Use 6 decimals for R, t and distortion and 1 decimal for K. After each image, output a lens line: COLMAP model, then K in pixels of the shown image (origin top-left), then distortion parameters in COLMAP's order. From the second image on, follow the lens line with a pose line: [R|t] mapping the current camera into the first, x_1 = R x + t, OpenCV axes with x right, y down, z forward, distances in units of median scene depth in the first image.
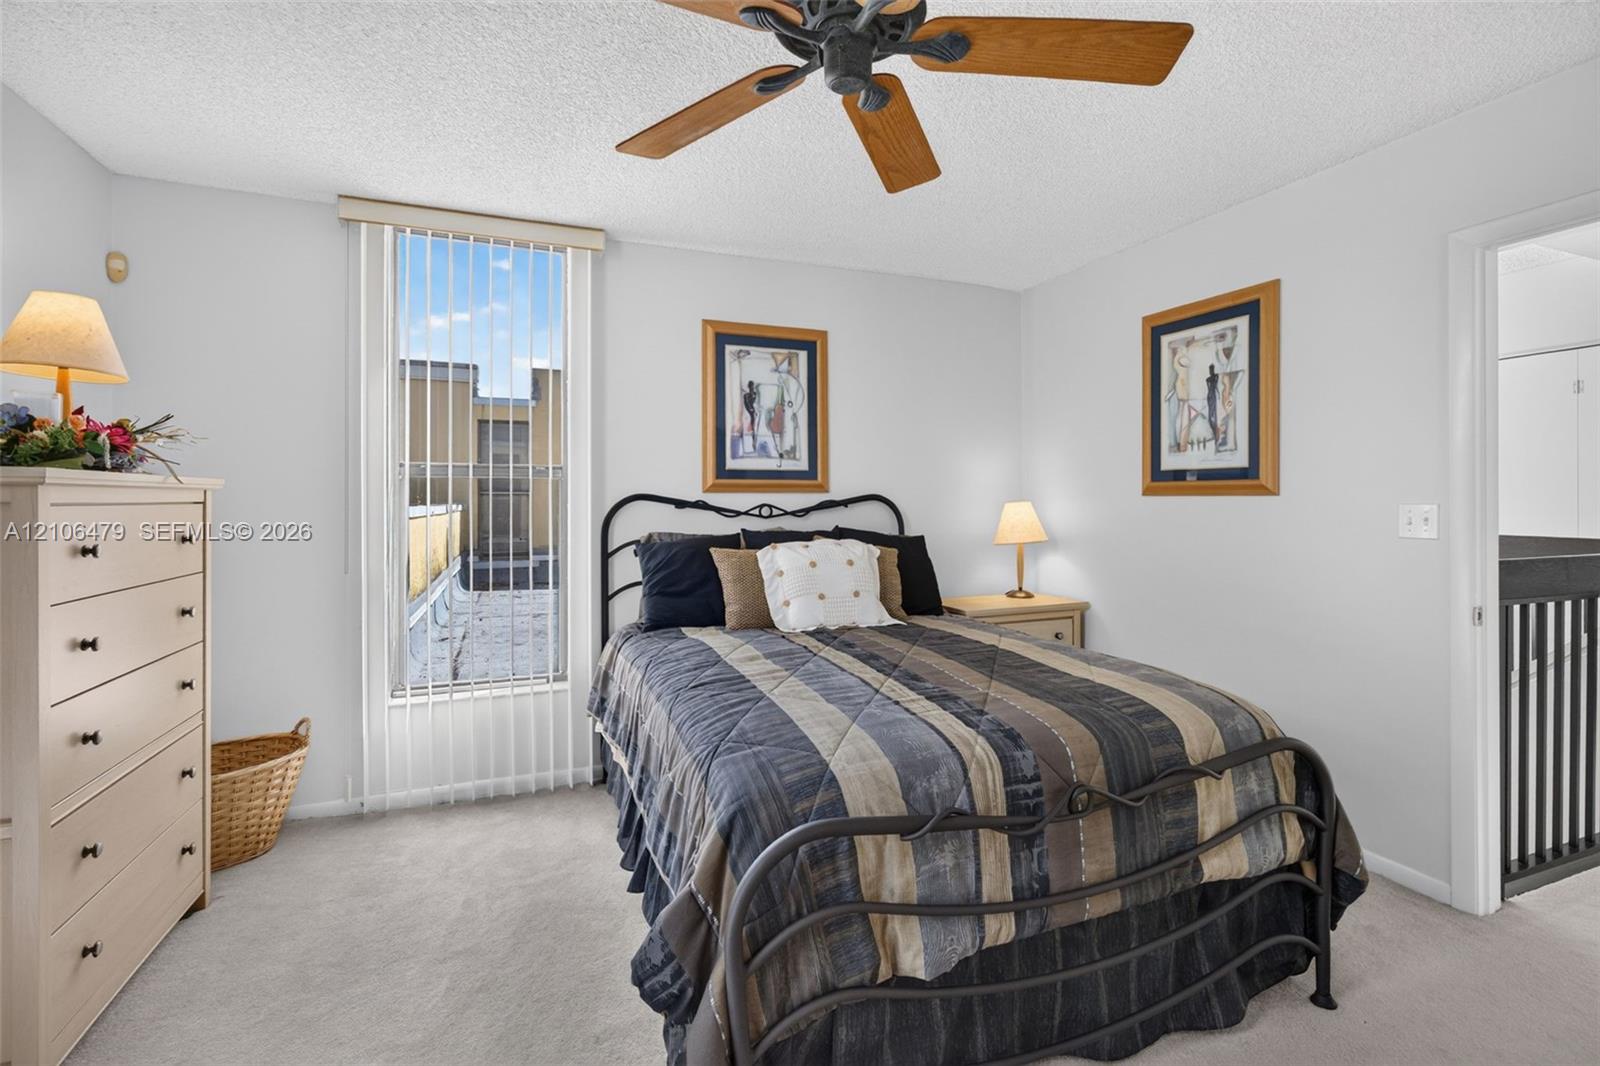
lens RADIAL K [[733.7, 0, 819.1], [0, 733.7, 495.2], [0, 0, 1]] dist [-0.003101, -0.000478]
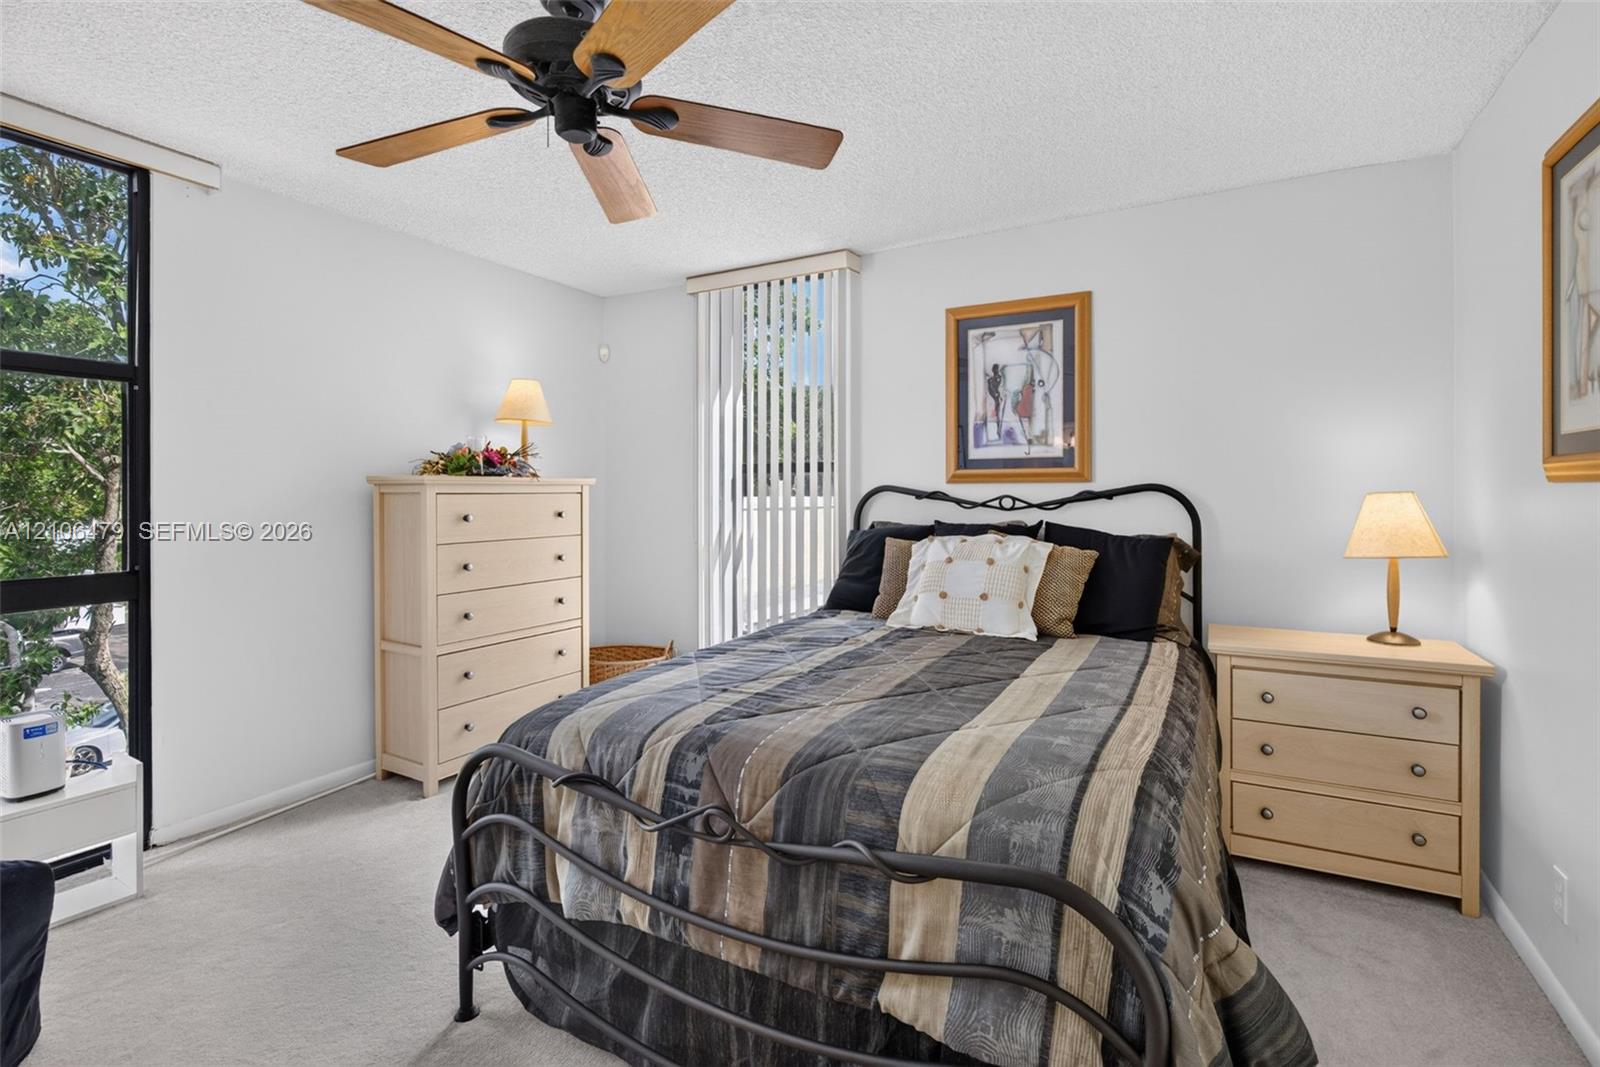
lens RADIAL K [[733.7, 0, 819.1], [0, 733.7, 495.7], [0, 0, 1]] dist [-0.003101, -0.000478]
pose [[0.633244, 0.003845, -0.773943, 0.496864], [0.006523, 0.999926, 0.010304, 0.001598], [0.773925, -0.011573, 0.633171, 0.232940]]
